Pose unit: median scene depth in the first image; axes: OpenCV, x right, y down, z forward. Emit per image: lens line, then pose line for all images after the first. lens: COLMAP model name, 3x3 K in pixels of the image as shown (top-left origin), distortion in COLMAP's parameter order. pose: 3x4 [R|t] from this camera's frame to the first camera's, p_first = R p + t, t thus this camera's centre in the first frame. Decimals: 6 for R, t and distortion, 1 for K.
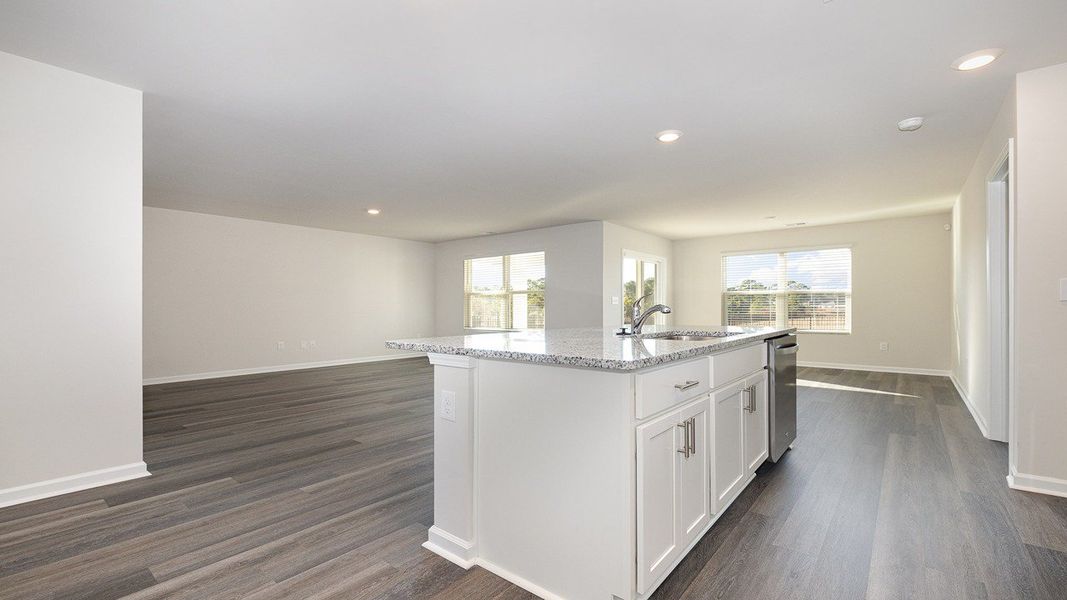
lens RADIAL K [[455.0, 0, 536.3], [0, 455.0, 309.1], [0, 0, 1]] dist [0.000320, -0.000846]
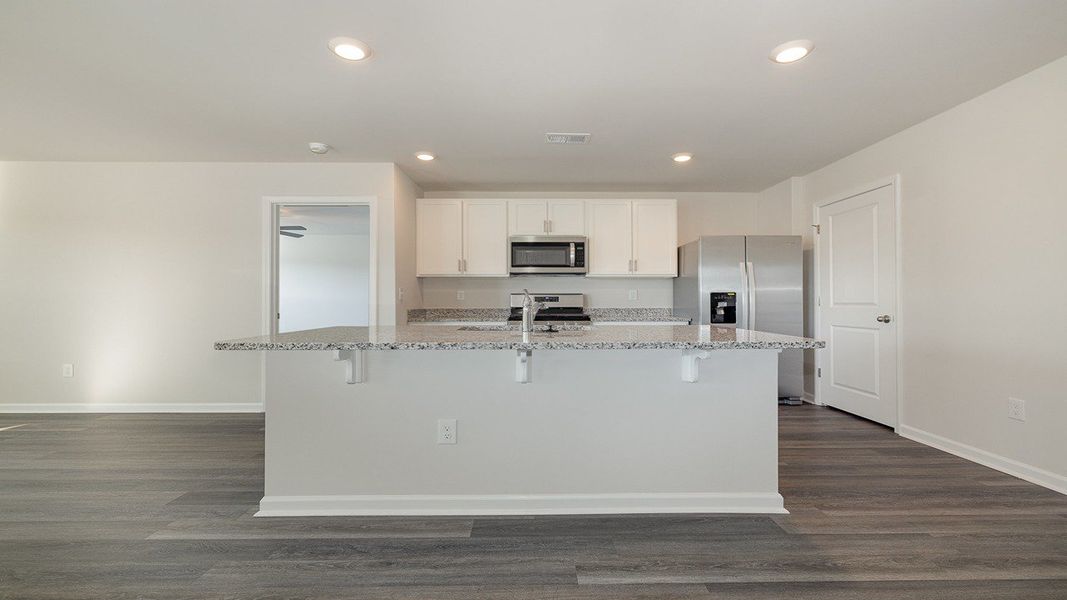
lens RADIAL K [[455.0, 0, 537.6], [0, 455.0, 298.1], [0, 0, 1]] dist [0.000320, -0.000846]
pose [[-0.644101, 0.009270, 0.764884, -0.407716], [0.005526, 0.999957, -0.007465, -0.006643], [-0.764920, -0.000582, -0.644125, 1.253836]]
